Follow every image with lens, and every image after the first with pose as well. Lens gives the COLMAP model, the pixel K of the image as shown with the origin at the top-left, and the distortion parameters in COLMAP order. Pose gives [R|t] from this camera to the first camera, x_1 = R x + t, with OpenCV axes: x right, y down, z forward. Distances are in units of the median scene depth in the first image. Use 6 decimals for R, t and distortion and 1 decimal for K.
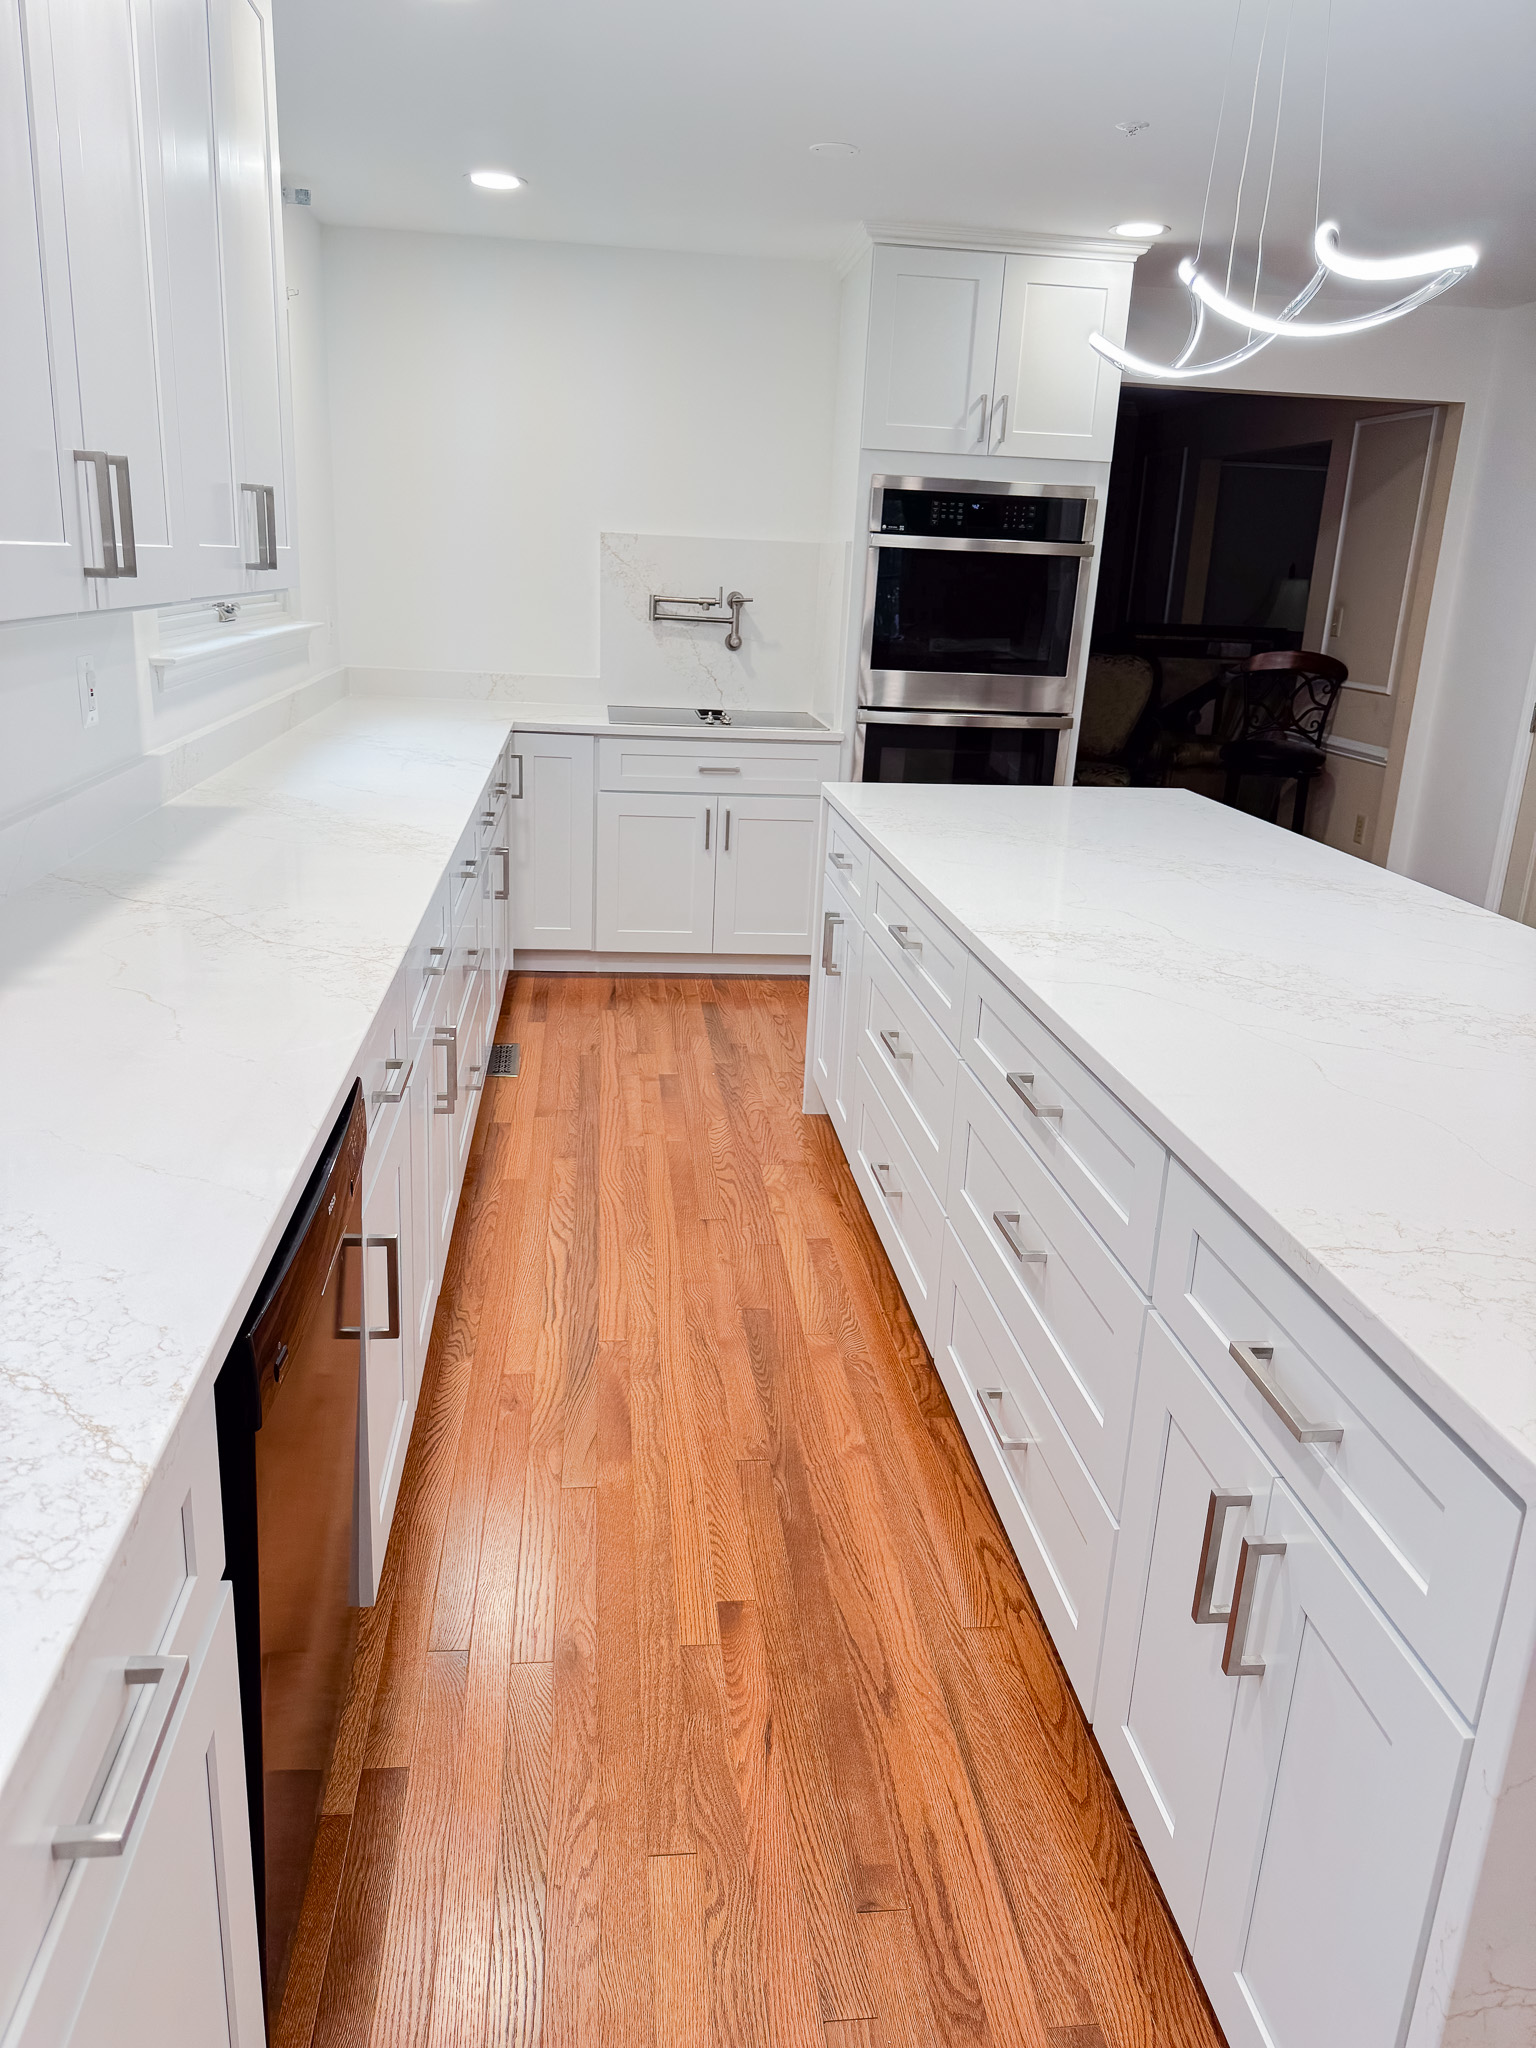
lens RADIAL K [[1433.5, 0, 768.0], [0, 1433.5, 1024.0], [0, 0, 1]] dist [0.148437, -0.241828]
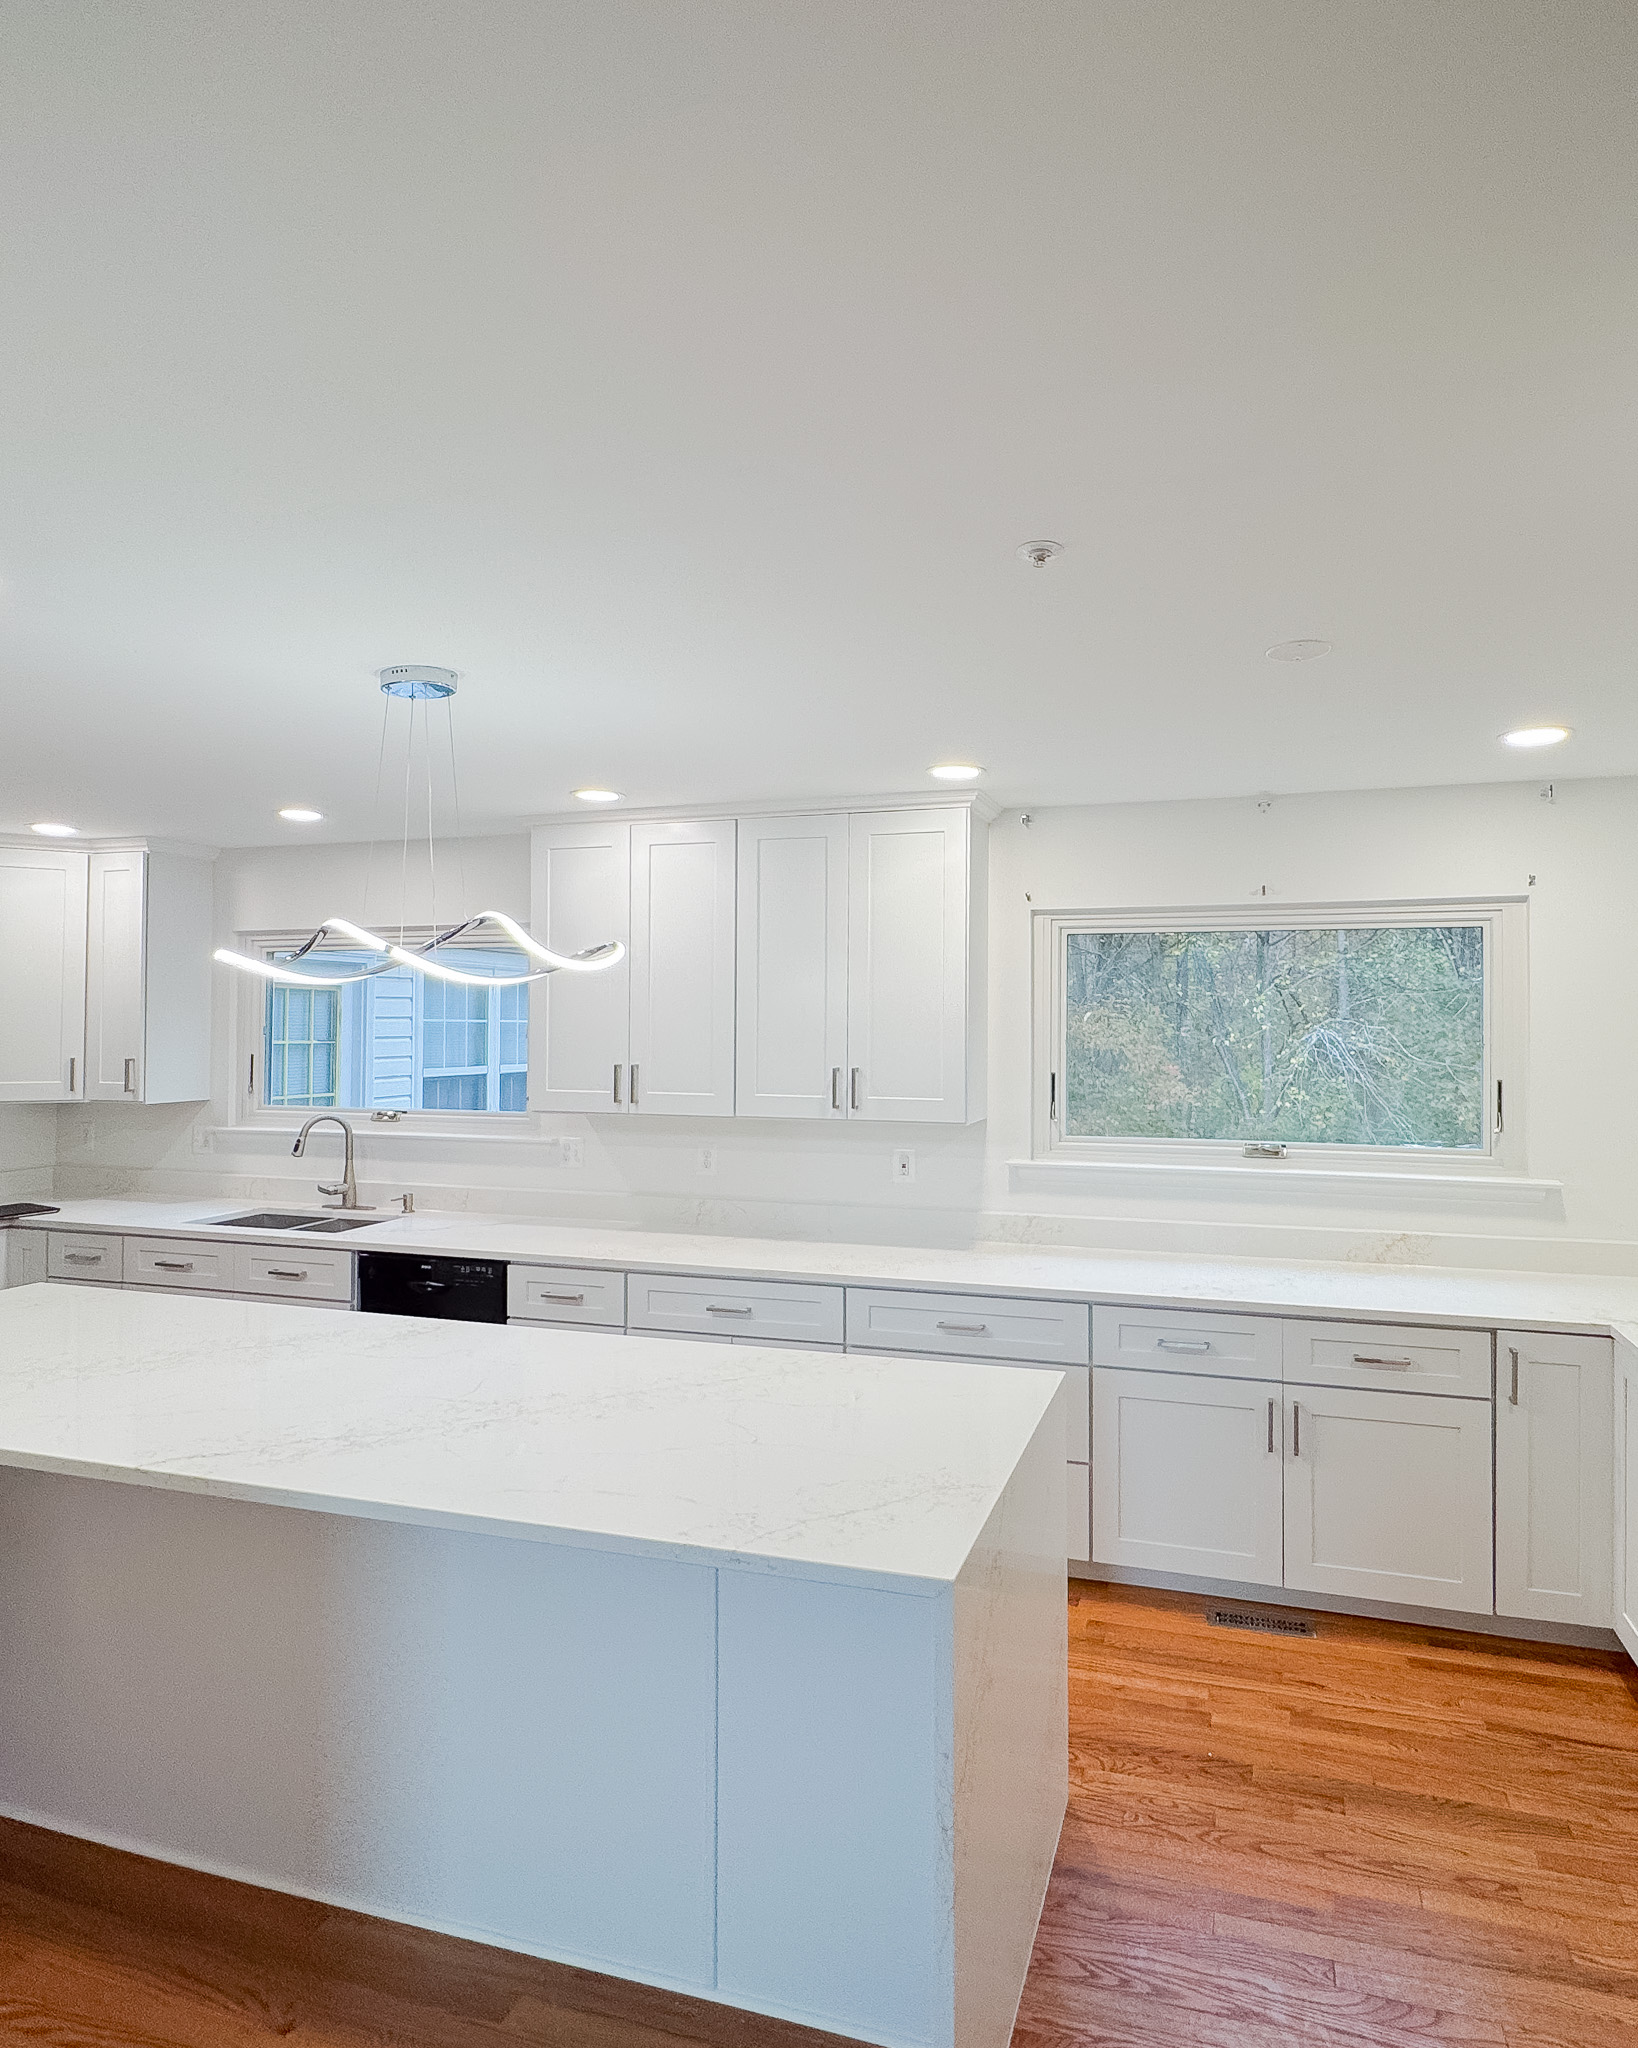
lens RADIAL K [[1130.0, 0, 926.1], [0, 1130.0, 1011.3], [0, 0, 1]] dist [-0.000057, 0.001291]
pose [[-0.381702, -0.060040, -0.922333, 0.581040], [-0.301295, 0.951464, 0.062753, -0.323845], [0.873799, 0.301847, -0.381266, 0.938349]]
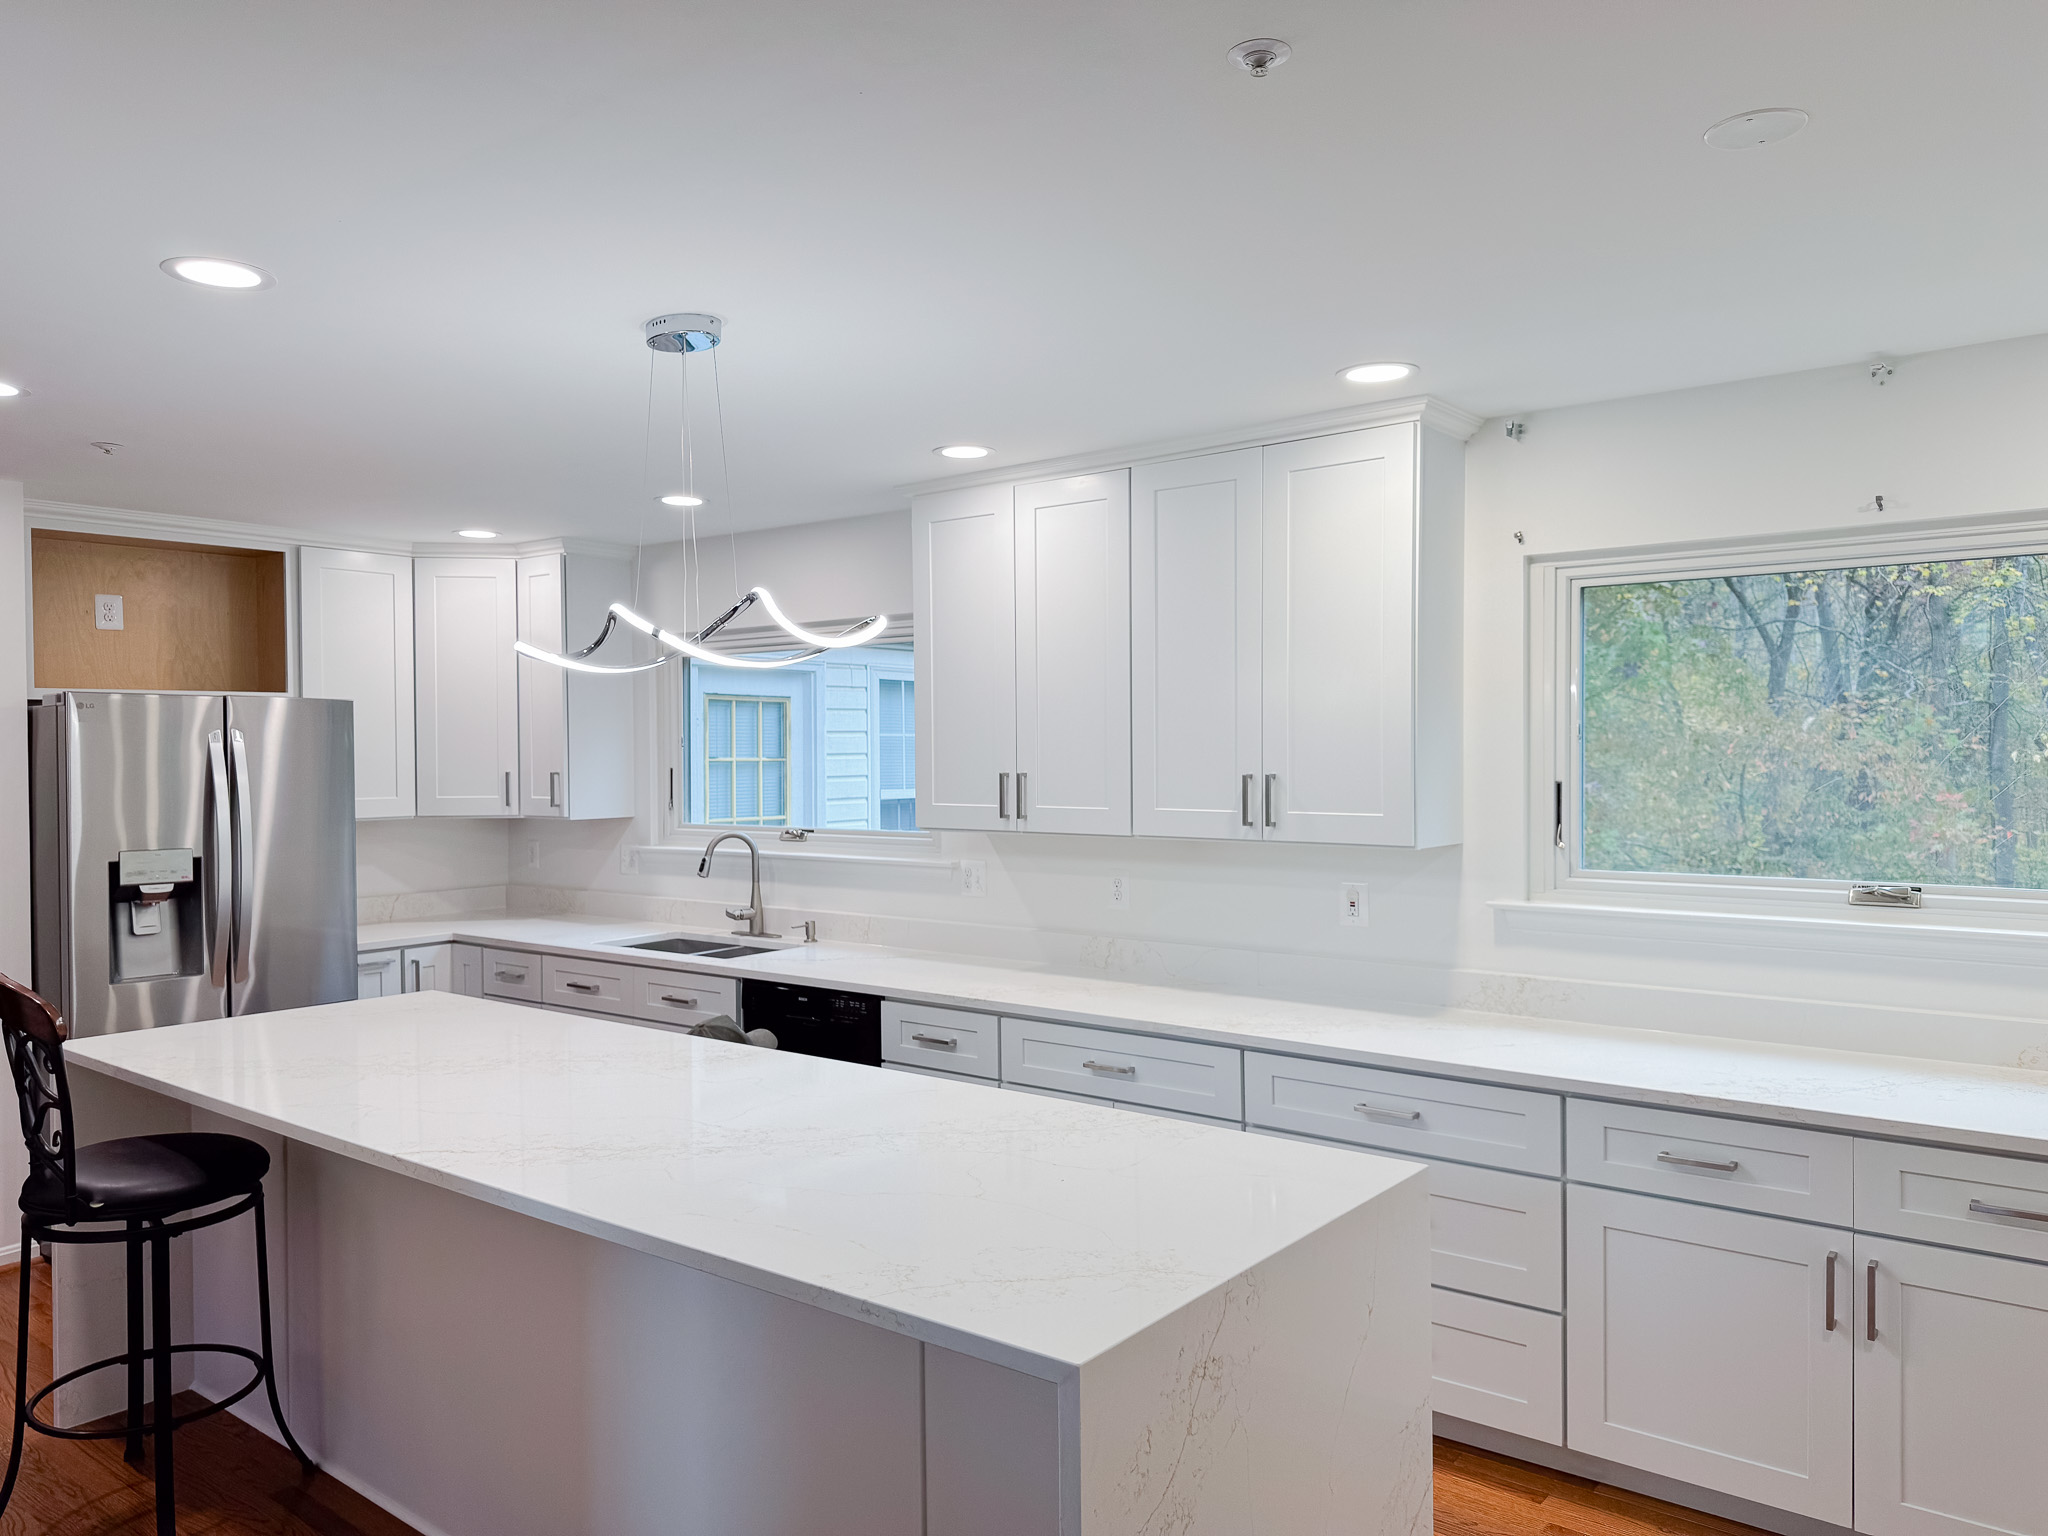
lens RADIAL K [[1433.5, 0, 1022.8], [0, 1433.5, 778.3], [0, 0, 1]] dist [0.148437, -0.241828]
pose [[-0.700590, -0.027765, -0.713024, 0.520819], [-0.240794, 0.949828, 0.199610, -0.346034], [0.671708, 0.311537, -0.672126, 1.054414]]
